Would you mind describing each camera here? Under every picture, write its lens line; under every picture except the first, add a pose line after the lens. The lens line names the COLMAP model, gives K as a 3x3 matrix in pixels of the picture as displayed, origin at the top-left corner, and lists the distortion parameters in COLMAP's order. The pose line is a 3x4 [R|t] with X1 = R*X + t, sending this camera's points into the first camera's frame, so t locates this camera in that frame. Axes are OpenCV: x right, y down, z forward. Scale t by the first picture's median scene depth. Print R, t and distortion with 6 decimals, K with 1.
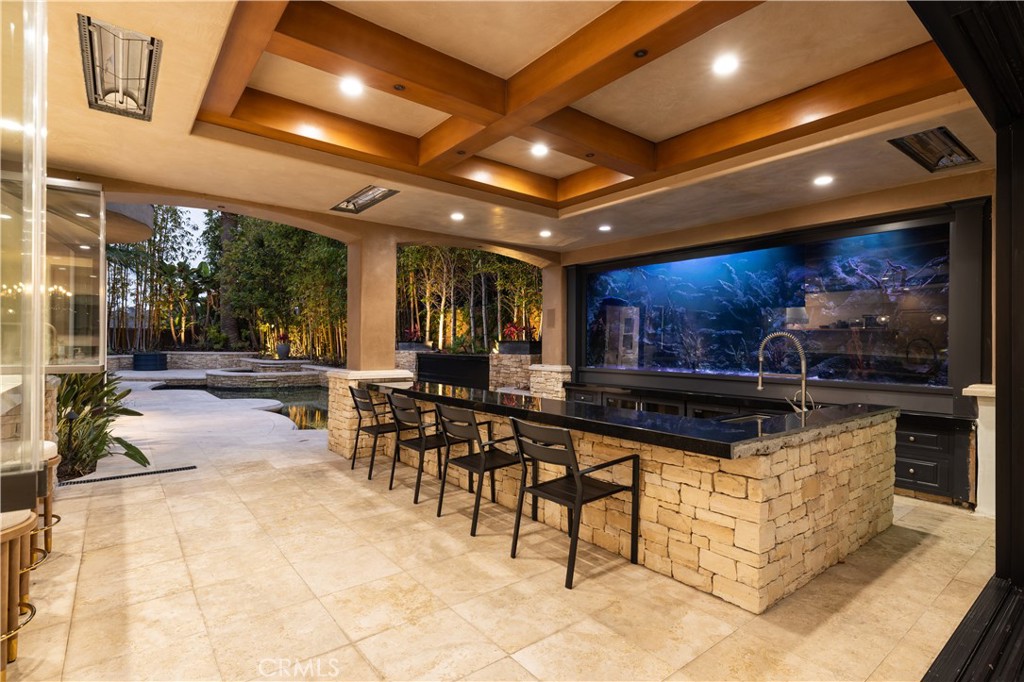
lens RADIAL K [[499.5, 0, 512.0], [0, 499.5, 341.0], [0, 0, 1]] dist [0.004048, 0.000489]
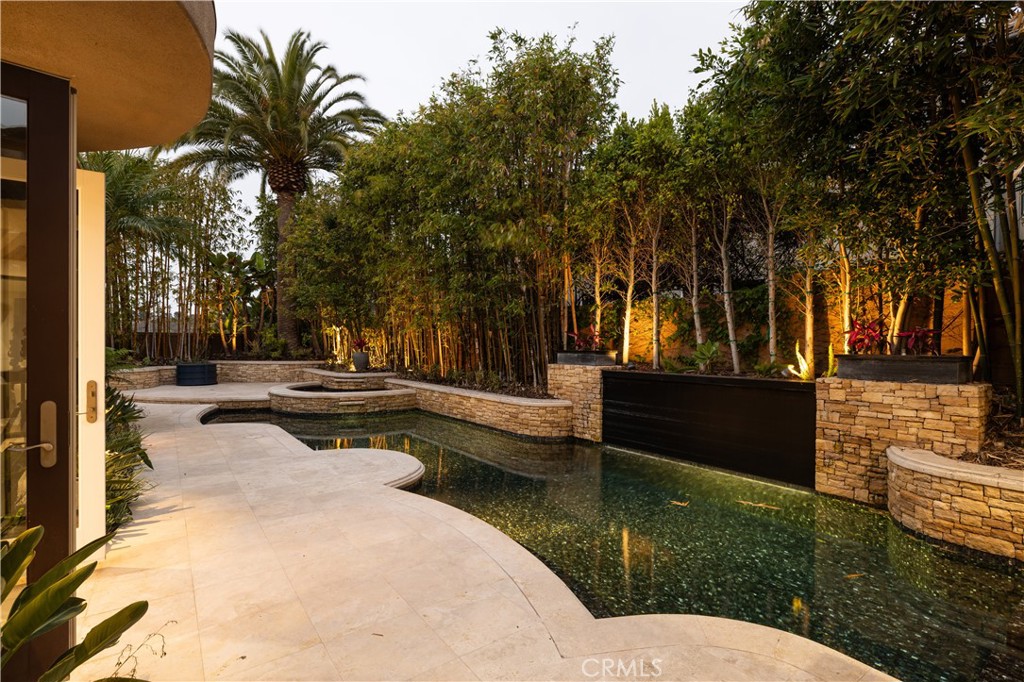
lens RADIAL K [[482.9, 0, 514.7], [0, 482.9, 344.5], [0, 0, 1]] dist [-0.003657, -0.000229]
pose [[0.999225, -0.005421, -0.038993, -0.174580], [0.005650, 0.999967, 0.005769, -0.007995], [0.038960, -0.005984, 0.999223, 0.236649]]
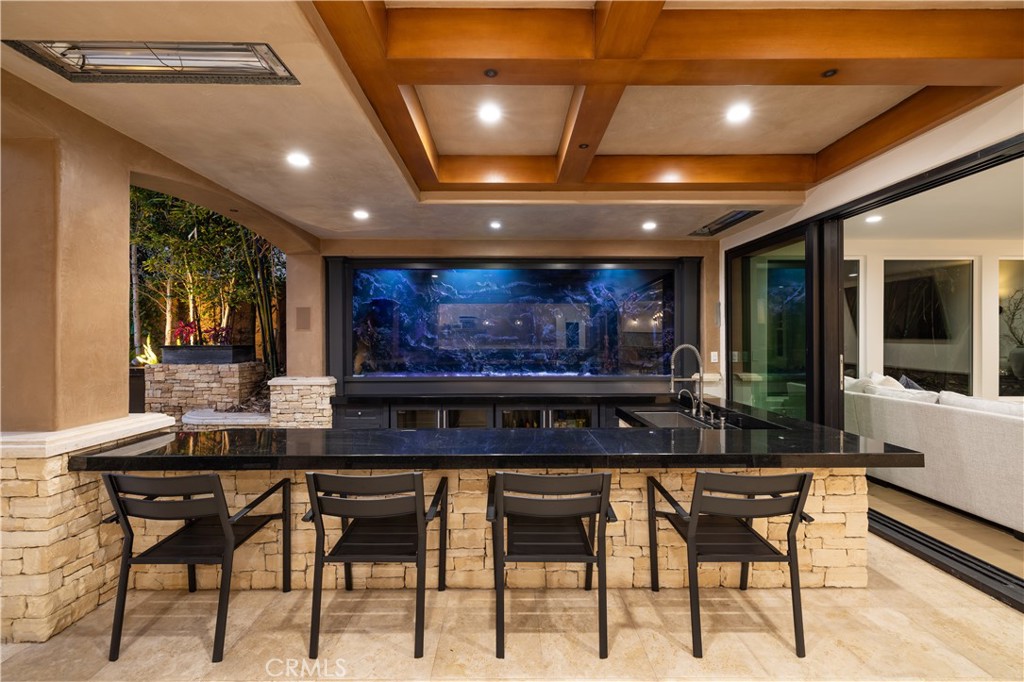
lens RADIAL K [[431.5, 0, 512.0], [0, 431.5, 341.0], [0, 0, 1]] dist [0.000218, -0.000186]
pose [[0.614597, -0.011990, 0.788750, -0.101053], [0.000386, 0.999889, 0.014899, -0.007863], [-0.788841, -0.008853, 0.614533, 0.122093]]
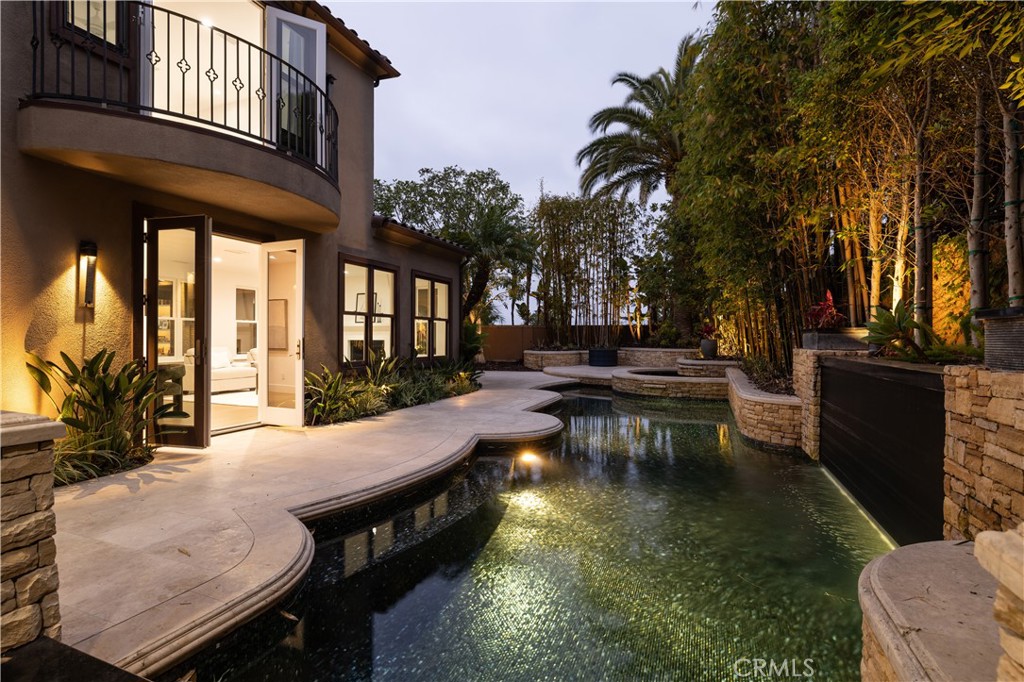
lens RADIAL K [[482.9, 0, 514.7], [0, 482.9, 344.5], [0, 0, 1]] dist [-0.003657, -0.000229]
pose [[0.505053, 0.003727, -0.863080, 0.028133], [0.008055, 0.999927, 0.009031, 0.004759], [0.863051, -0.011514, 0.504986, 0.345801]]
